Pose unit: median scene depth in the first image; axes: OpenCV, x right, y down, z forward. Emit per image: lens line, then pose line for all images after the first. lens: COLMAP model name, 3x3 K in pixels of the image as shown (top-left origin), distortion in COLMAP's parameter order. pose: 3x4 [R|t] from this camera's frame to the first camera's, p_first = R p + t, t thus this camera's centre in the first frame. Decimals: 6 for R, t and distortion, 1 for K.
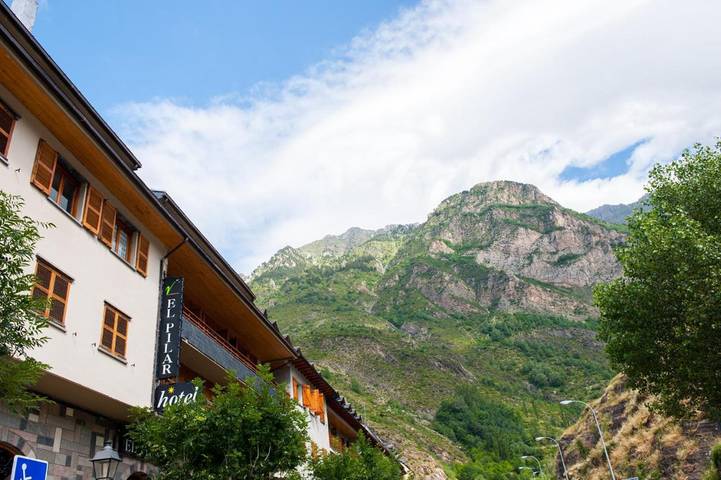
lens RADIAL K [[539.4, 0, 360.5], [0, 539.4, 240.0], [0, 0, 1]] dist [0.002479, 0.000816]
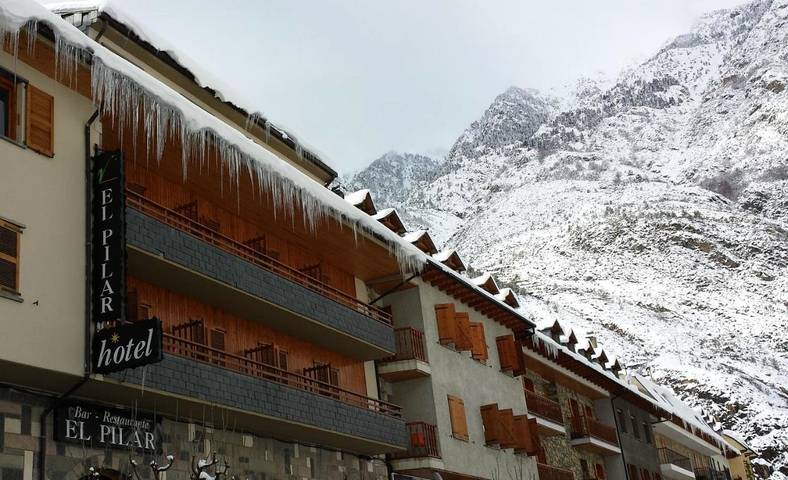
lens RADIAL K [[874.9, 0, 394.0], [0, 874.9, 240.0], [0, 0, 1]] dist [0.092645, -0.001119]
pose [[0.928412, -0.109268, -0.355121, 0.296030], [0.167975, 0.975964, 0.138847, 0.088096], [0.331414, -0.188559, 0.924452, 0.216845]]
